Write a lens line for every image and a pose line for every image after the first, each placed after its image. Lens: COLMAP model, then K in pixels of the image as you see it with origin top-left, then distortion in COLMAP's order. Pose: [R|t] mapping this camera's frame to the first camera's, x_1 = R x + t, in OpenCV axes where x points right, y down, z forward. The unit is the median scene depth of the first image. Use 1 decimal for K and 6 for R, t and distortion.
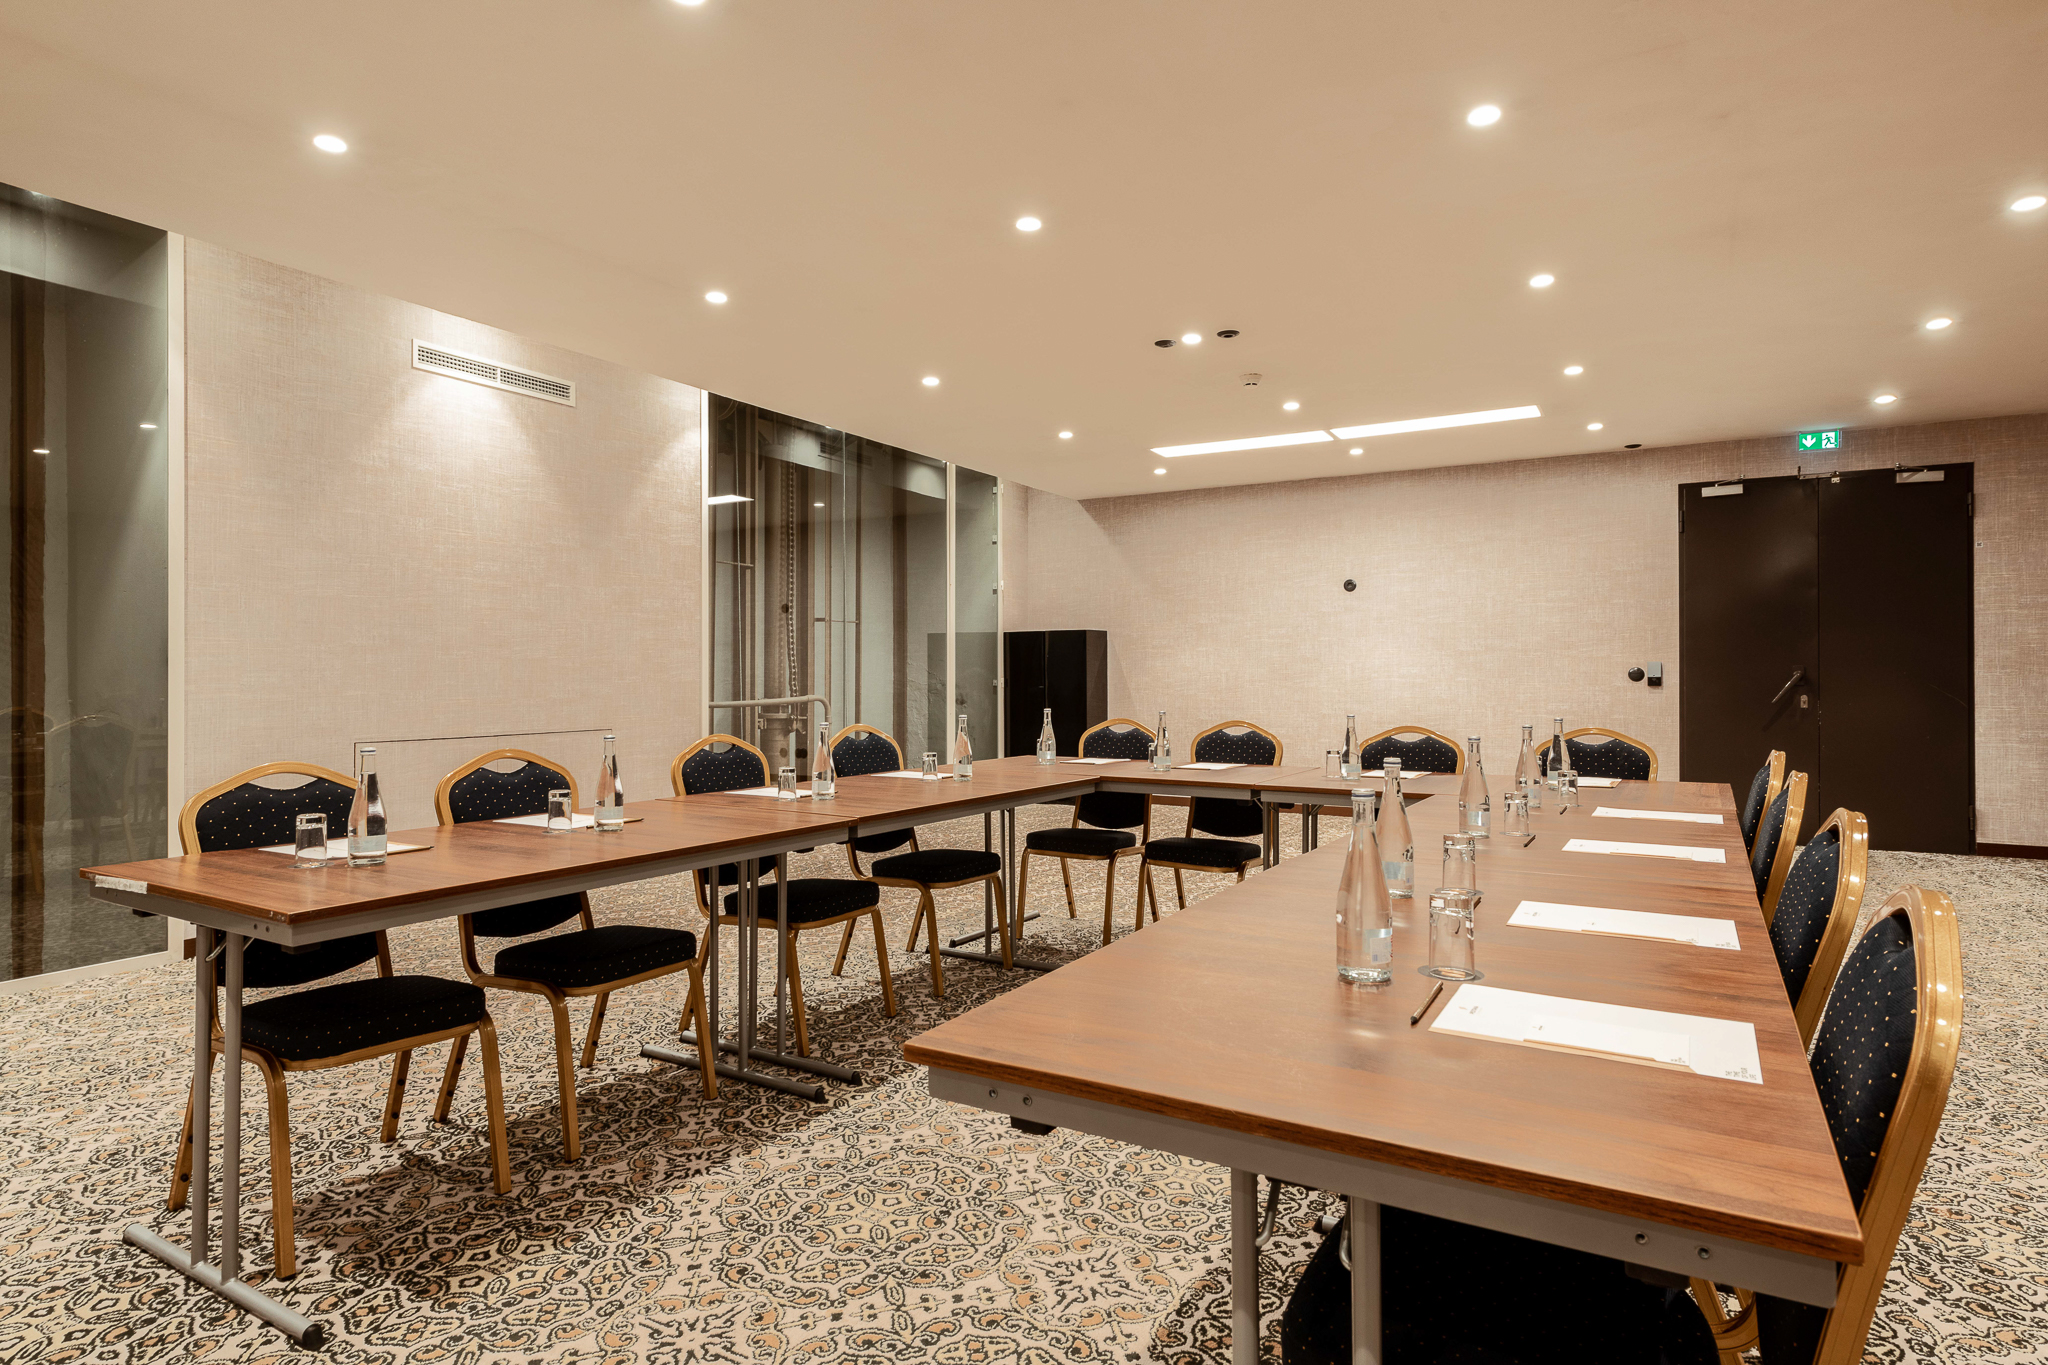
lens RADIAL K [[1118.2, 0, 1024.6], [0, 1118.2, 674.8], [0, 0, 1]] dist [0.027751, -0.018172]
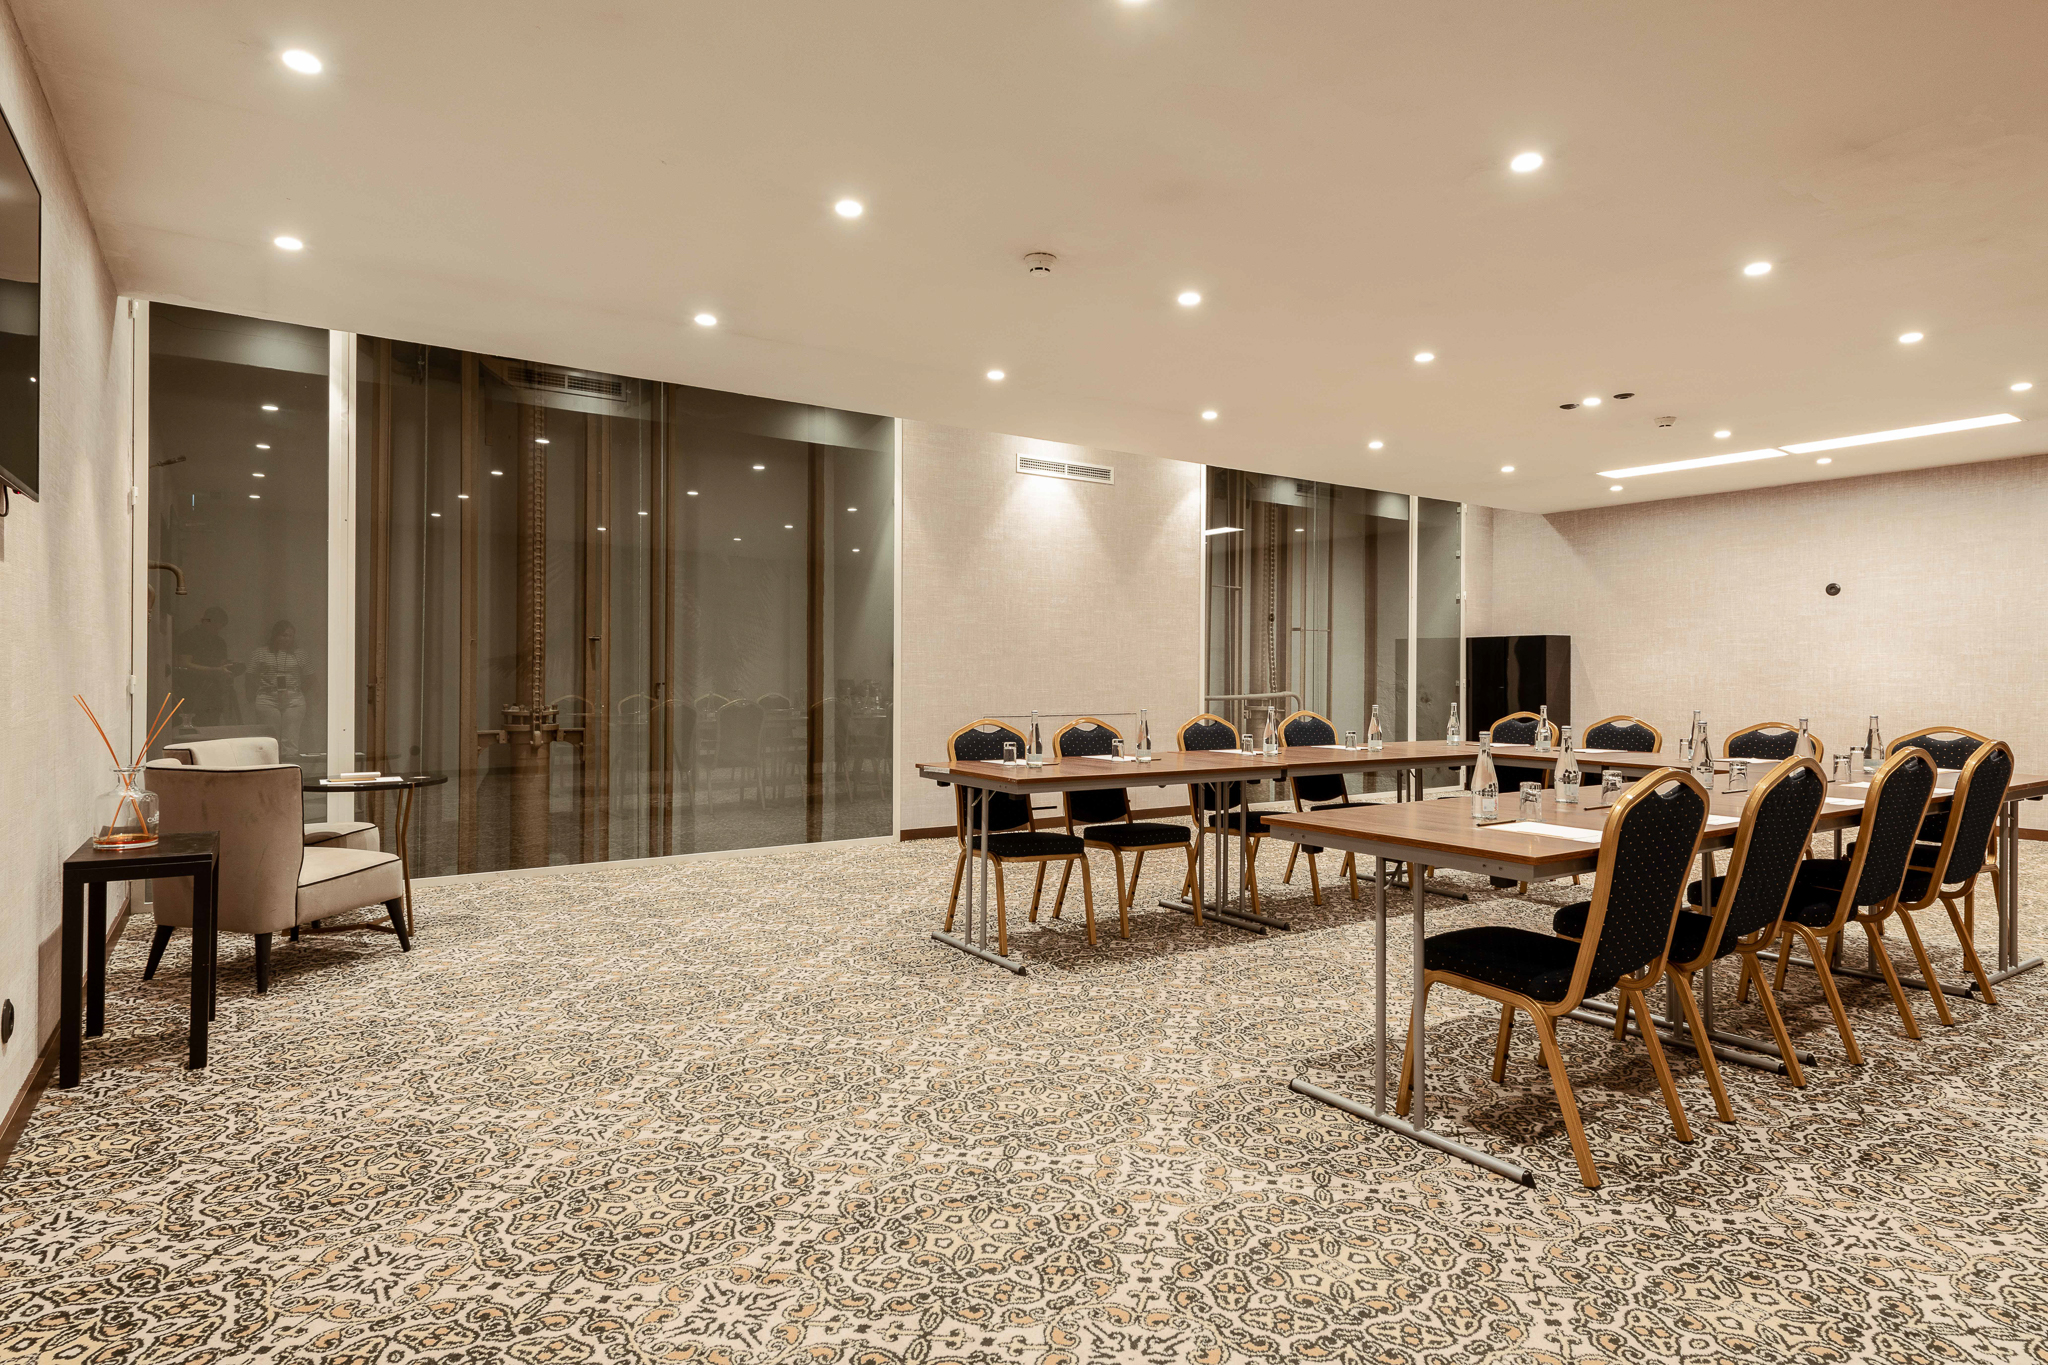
lens RADIAL K [[1118.2, 0, 1024.6], [0, 1118.2, 674.8], [0, 0, 1]] dist [0.027751, -0.018172]
pose [[0.904225, 0.006722, -0.427002, 0.193771], [-0.006343, 0.999977, 0.002308, -0.003476], [0.427008, 0.000622, 0.904248, -0.614146]]
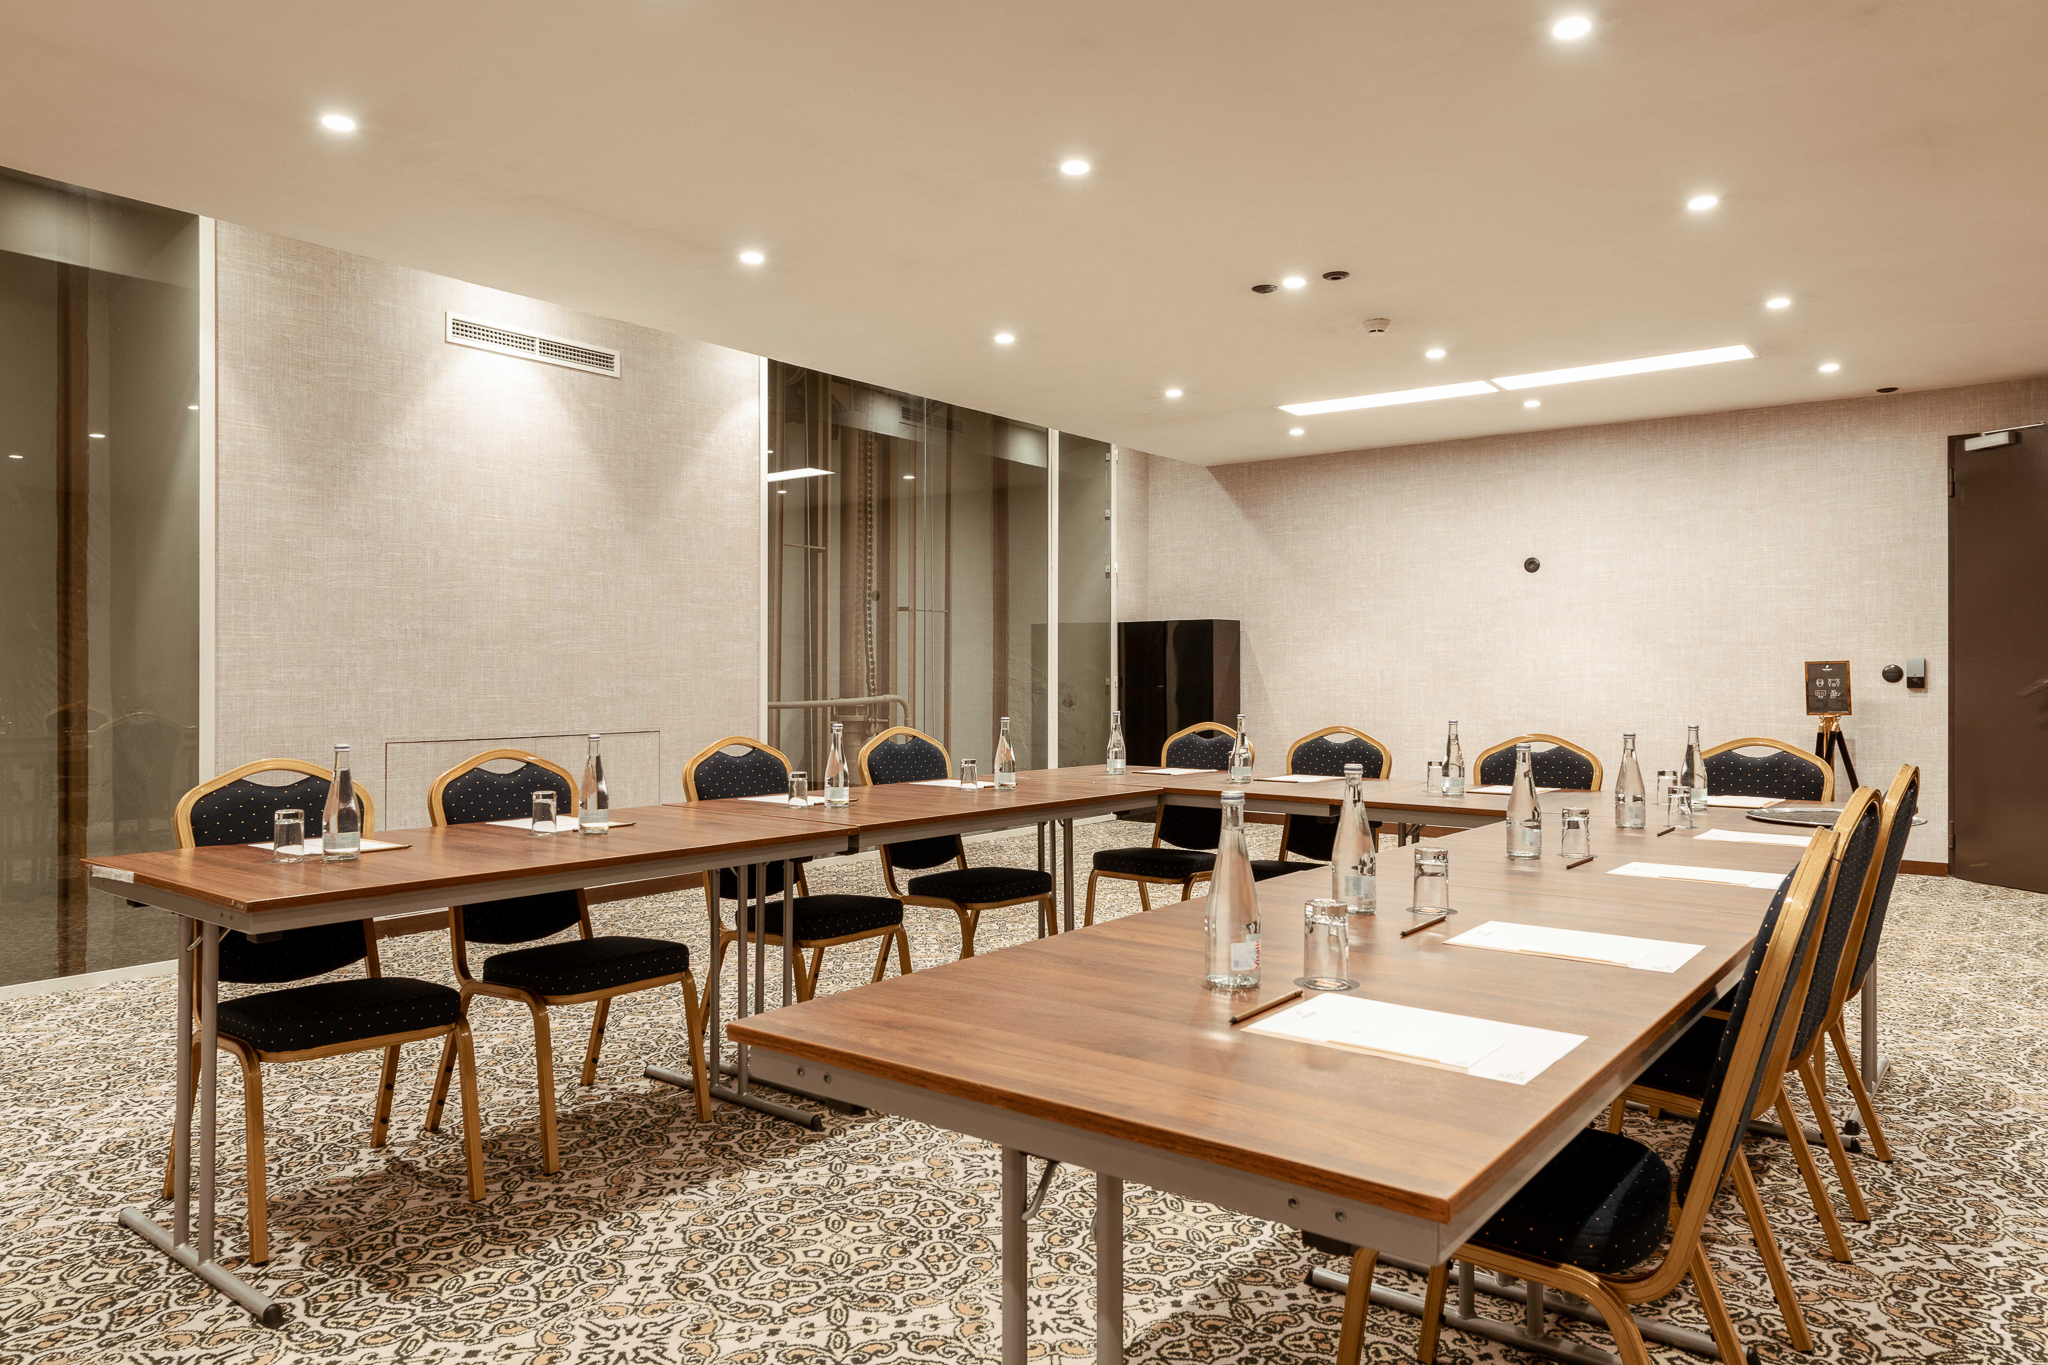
lens RADIAL K [[1335.7, 0, 1025.6], [0, 1335.7, 675.1], [0, 0, 1]] dist [0.034681, -0.032187]
pose [[0.992238, 0.002643, -0.124326, 0.122338], [-0.002342, 0.999994, 0.002570, -0.000784], [0.124332, -0.002259, 0.992238, -0.079299]]
